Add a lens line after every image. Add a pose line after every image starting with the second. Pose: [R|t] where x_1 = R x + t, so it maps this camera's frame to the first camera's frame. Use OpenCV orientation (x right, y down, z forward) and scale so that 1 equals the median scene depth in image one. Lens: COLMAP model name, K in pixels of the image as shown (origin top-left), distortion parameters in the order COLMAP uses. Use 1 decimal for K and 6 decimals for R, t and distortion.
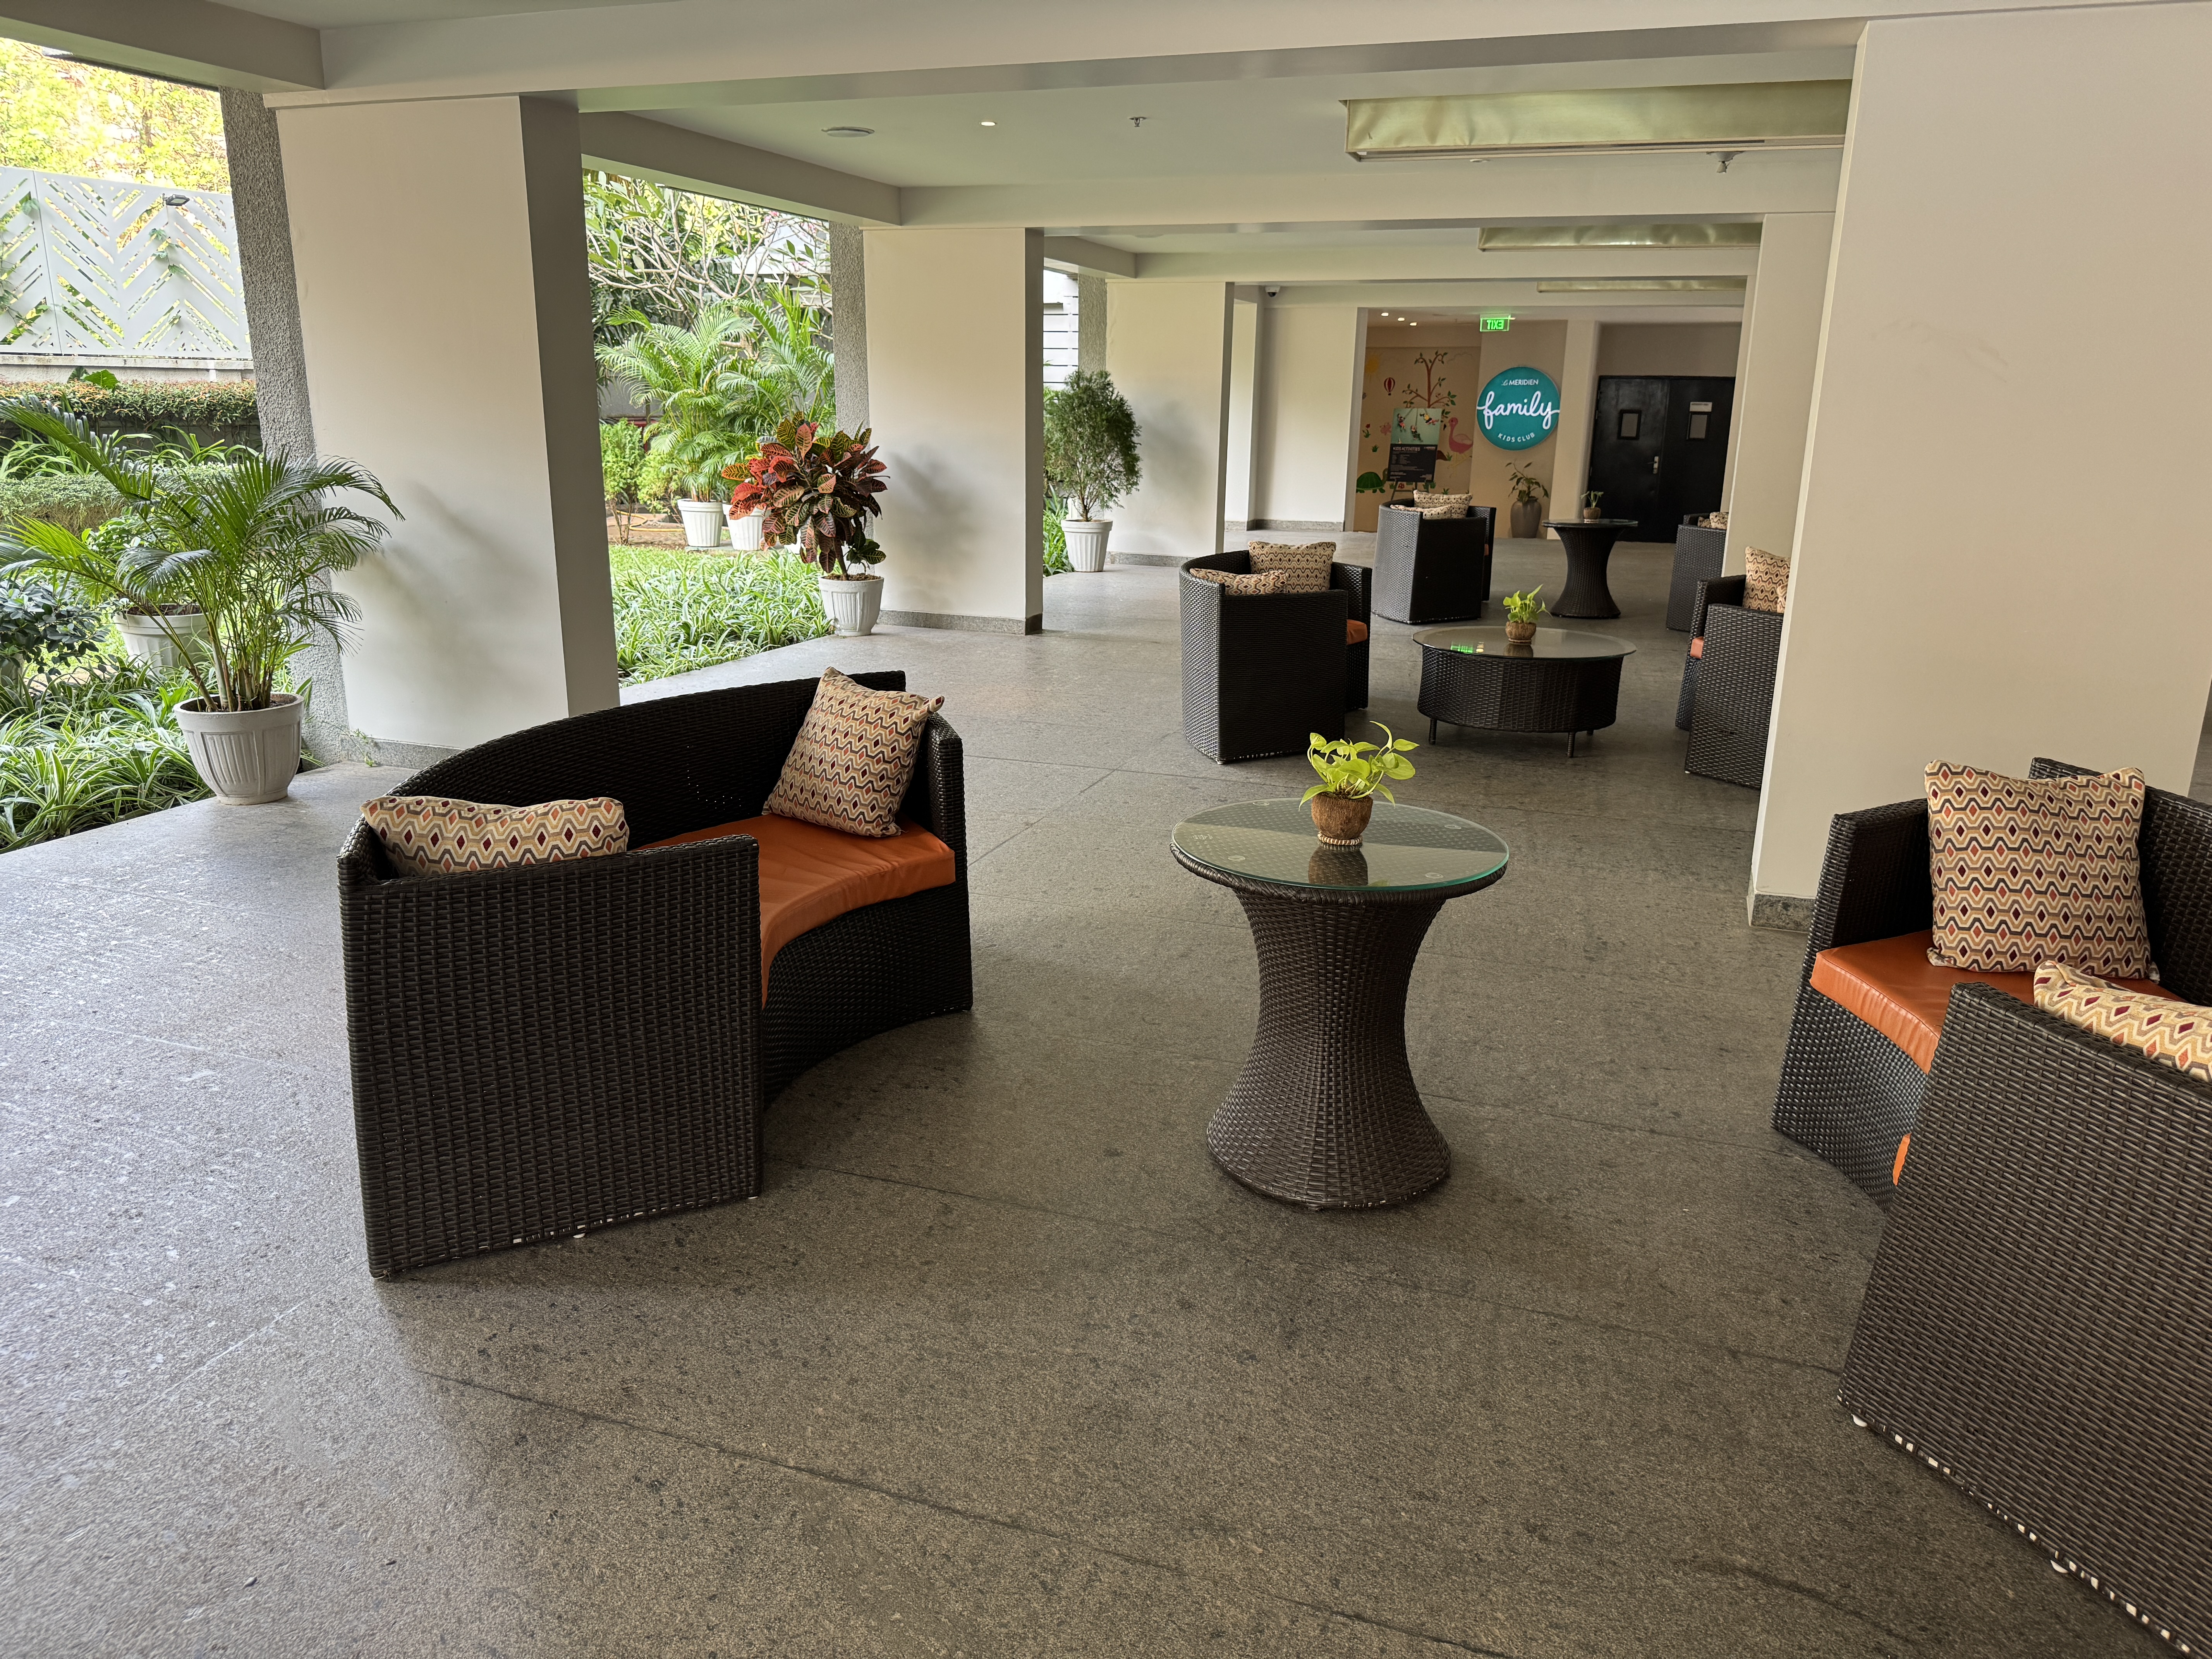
lens RADIAL K [[1564.1, 0, 1103.1], [0, 1564.1, 834.0], [0, 0, 1]] dist [0.000961, -0.002874]
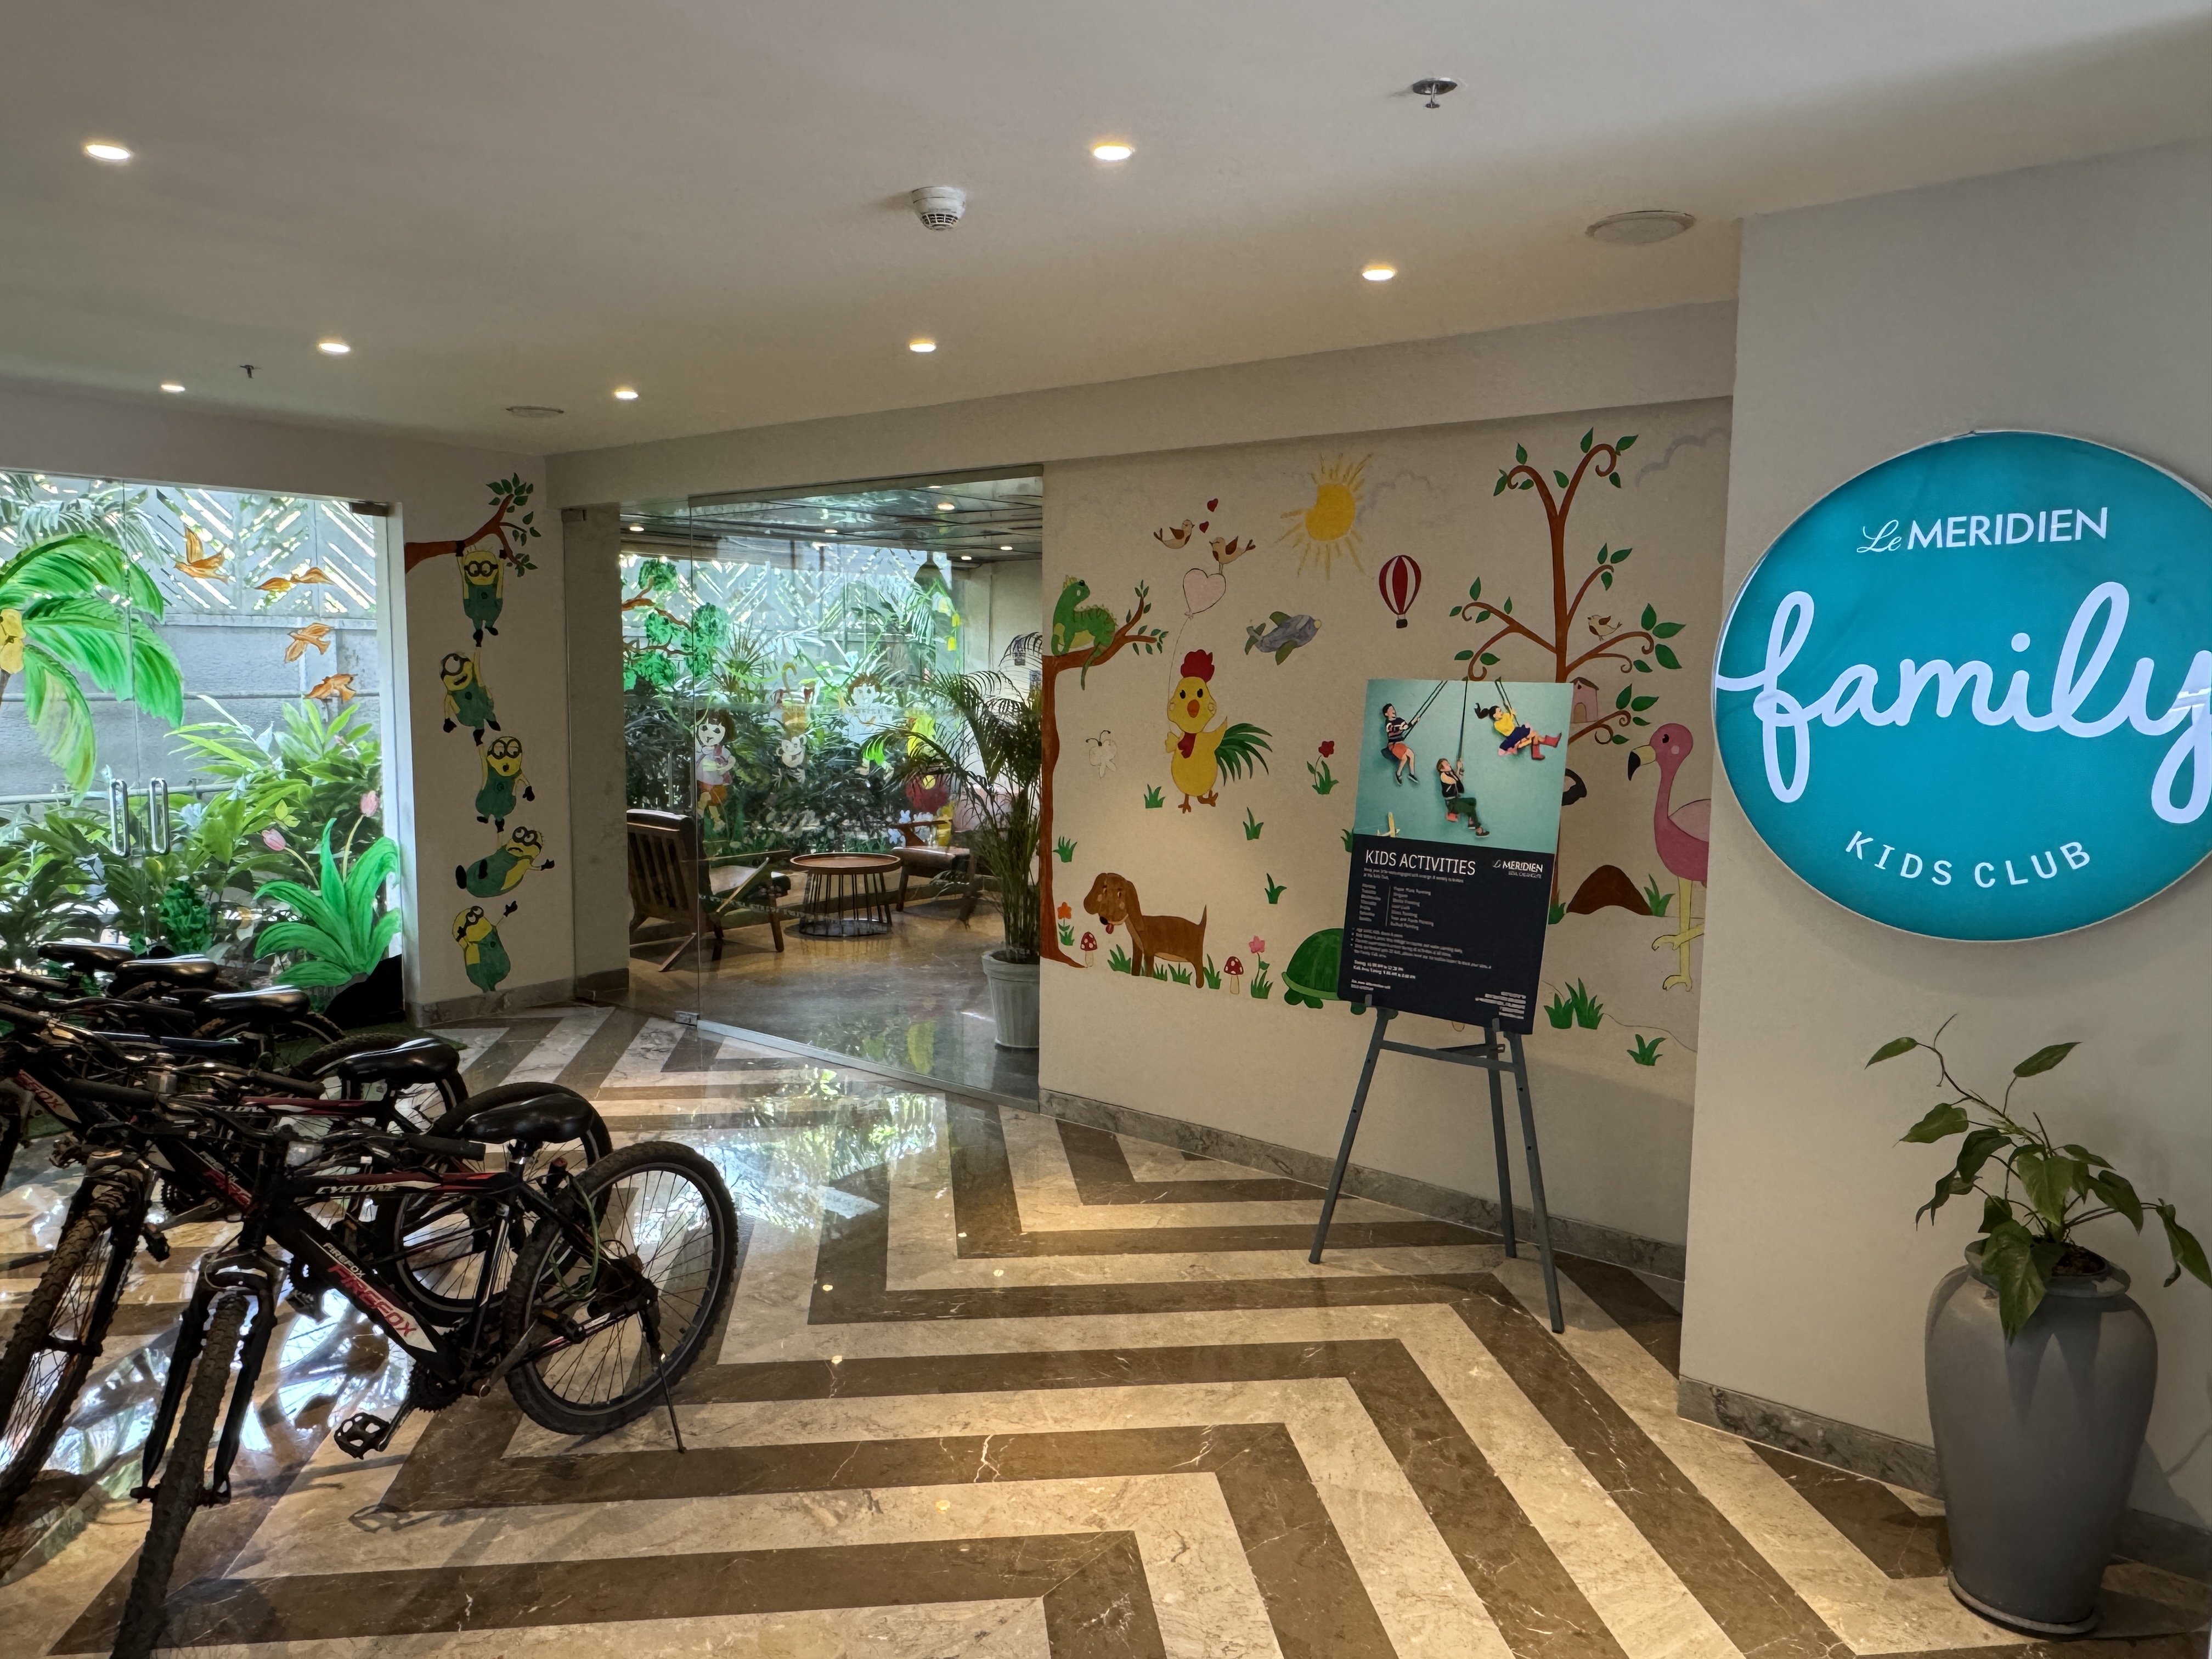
lens RADIAL K [[1564.1, 0, 1100.5], [0, 1564.1, 827.7], [0, 0, 1]] dist [0.000961, -0.002874]
pose [[0.952117, 0.030064, -0.304251, 0.222745], [-0.078833, 0.985644, -0.149305, -0.220039], [0.295394, 0.166141, 0.940819, 0.799641]]
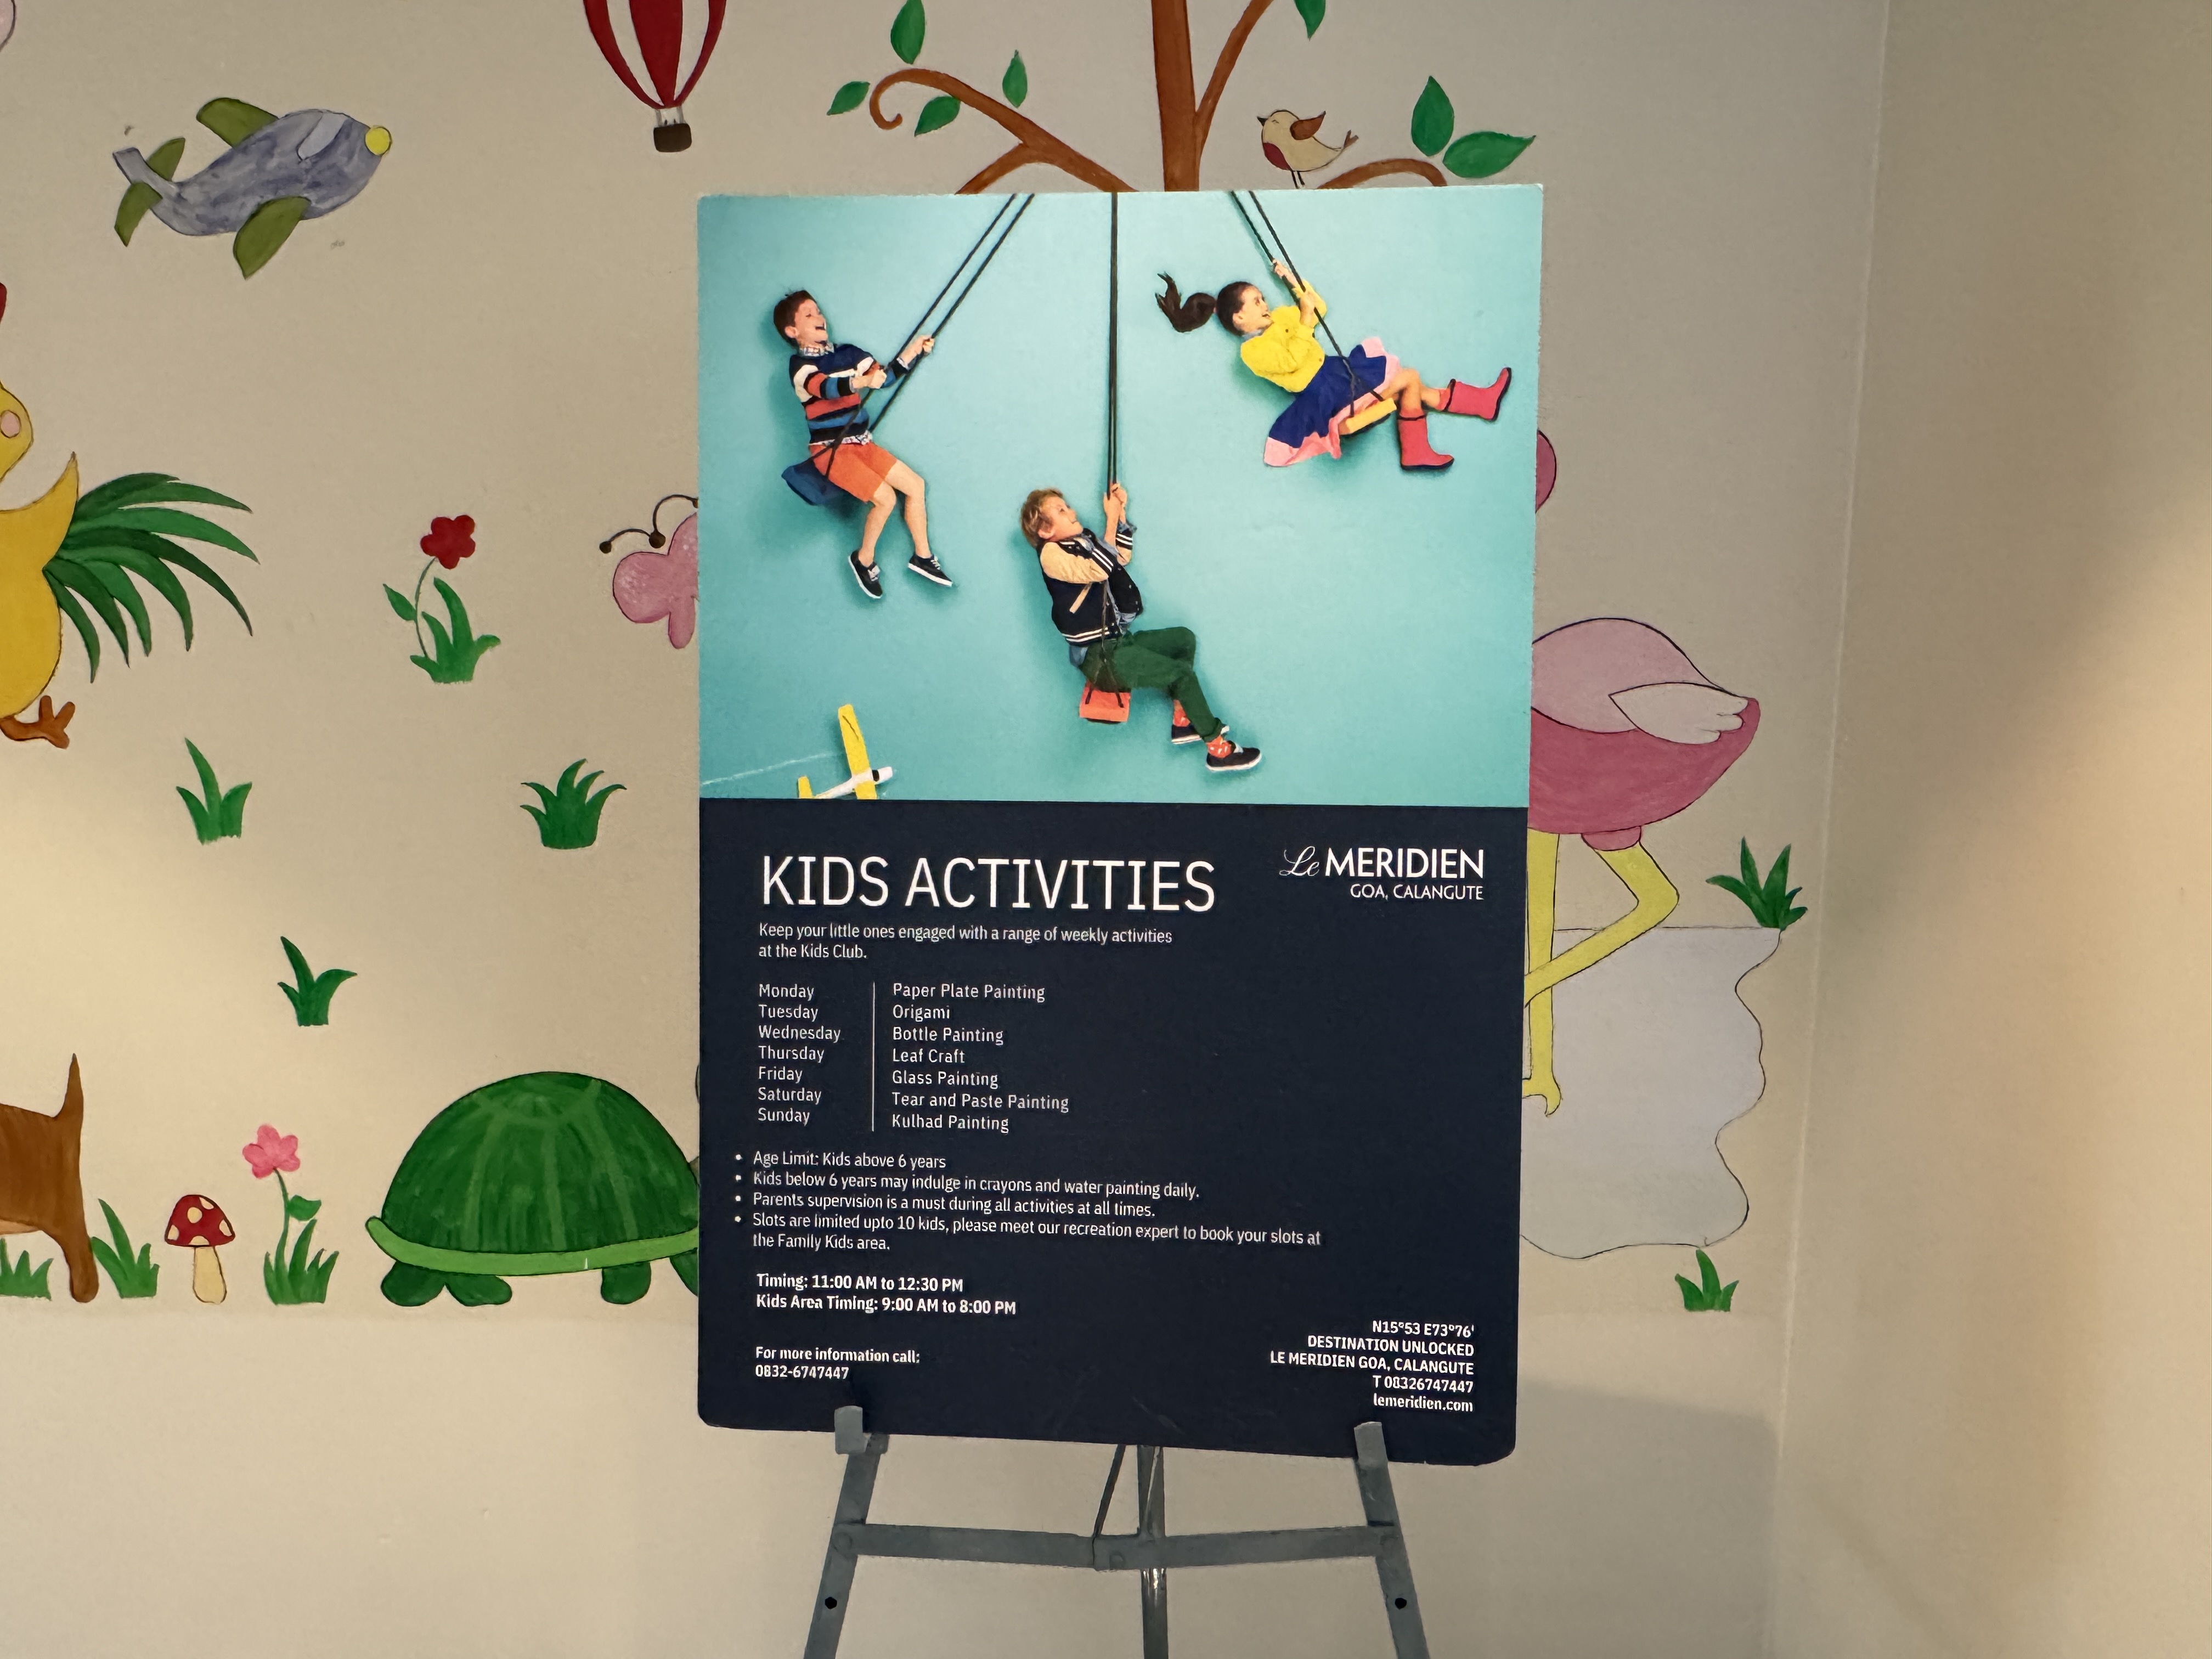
lens RADIAL K [[1564.1, 0, 1098.3], [0, 1564.1, 832.7], [0, 0, 1]] dist [0.000961, -0.002874]
pose [[0.941733, -0.070102, 0.328976, 0.183068], [0.104210, 0.990725, -0.087199, -0.248108], [-0.319812, 0.116401, 0.940304, 0.964612]]
